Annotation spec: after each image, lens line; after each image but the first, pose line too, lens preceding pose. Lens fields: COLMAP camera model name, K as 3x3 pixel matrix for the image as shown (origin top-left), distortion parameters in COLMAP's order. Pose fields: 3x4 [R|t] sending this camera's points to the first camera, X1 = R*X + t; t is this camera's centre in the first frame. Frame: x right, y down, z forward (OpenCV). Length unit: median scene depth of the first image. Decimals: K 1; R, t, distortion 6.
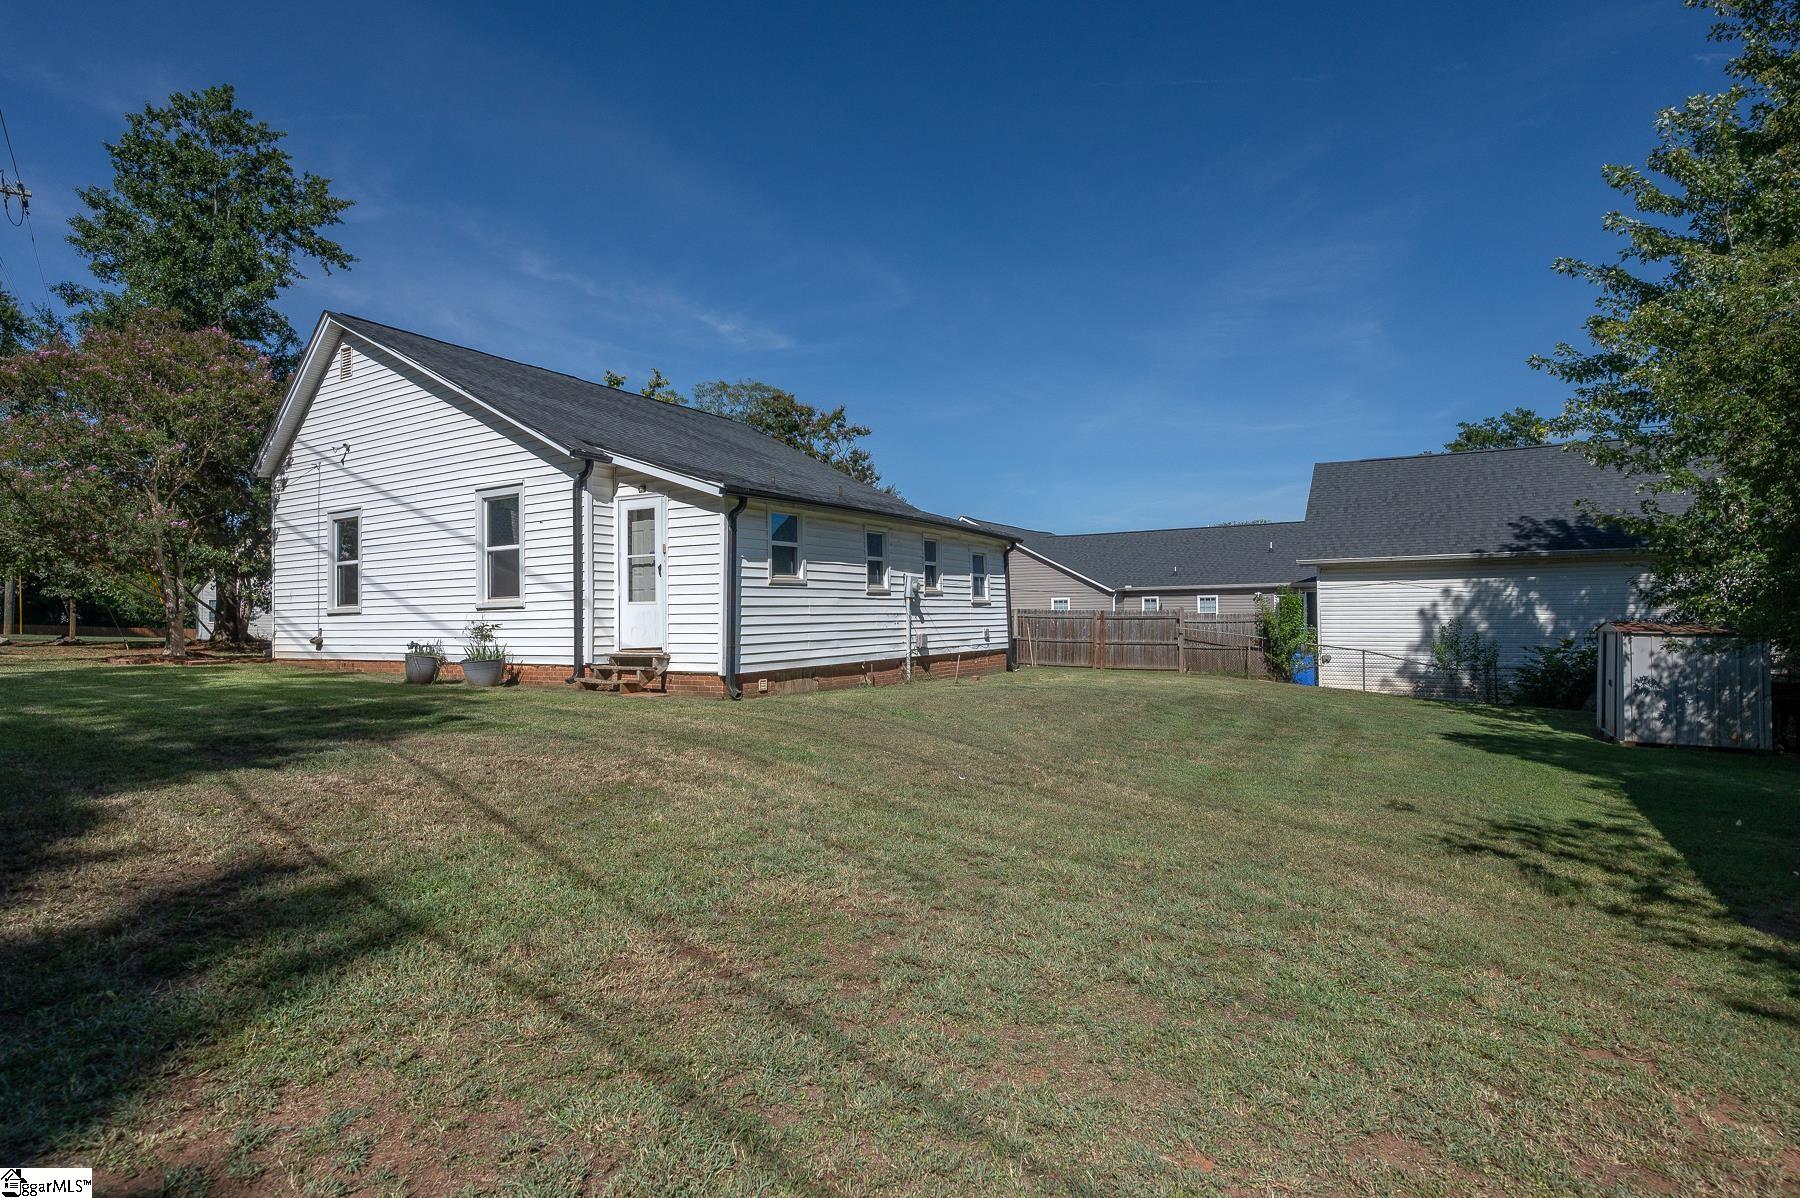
lens RADIAL K [[851.3, 0, 830.4], [0, 851.3, 603.7], [0, 0, 1]] dist [0.001615, 0.000132]
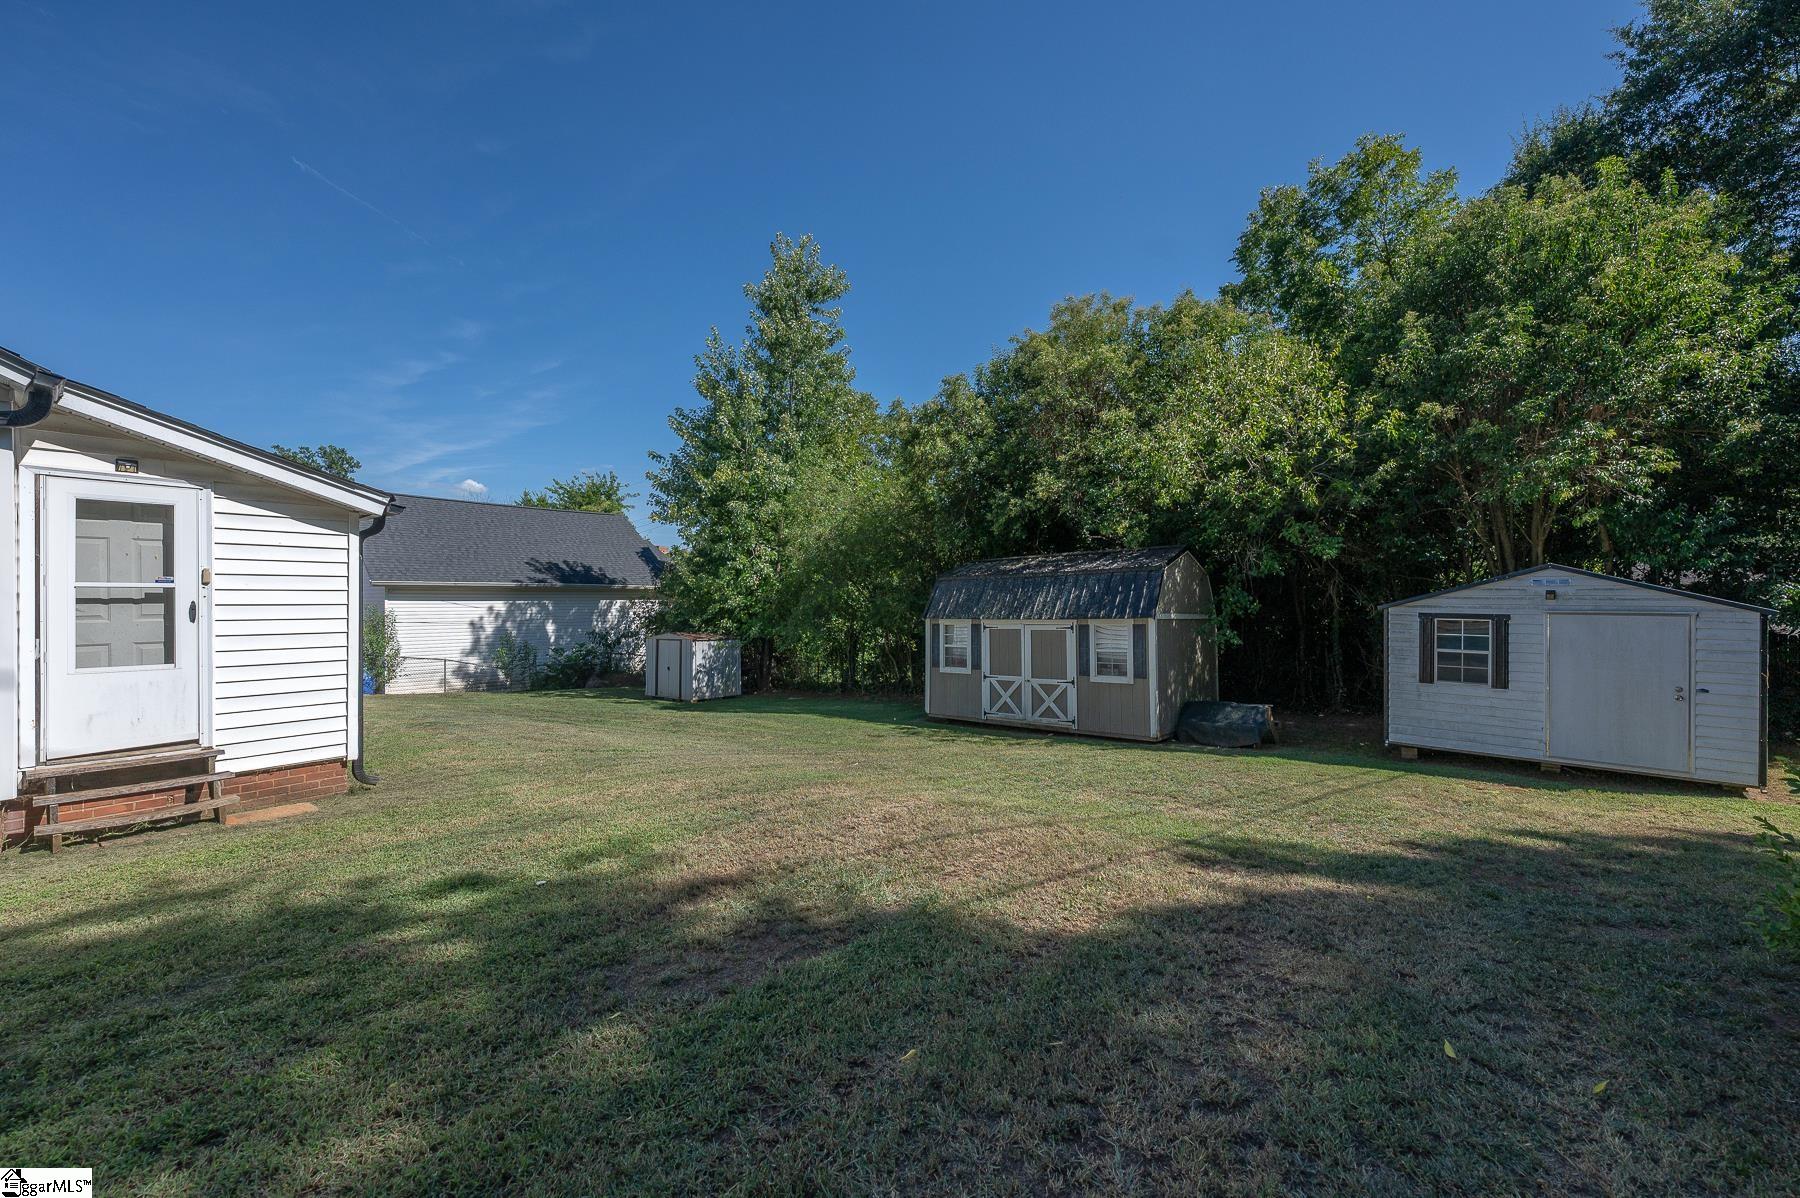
lens RADIAL K [[719.1, 0, 899.2], [0, 719.1, 599.4], [0, 0, 1]] dist [0.000476, 0.000087]
pose [[0.161924, 0.013547, 0.986710, -0.493051], [-0.008030, 0.999891, -0.012410, -0.036017], [-0.986771, -0.005914, 0.162015, 0.338725]]
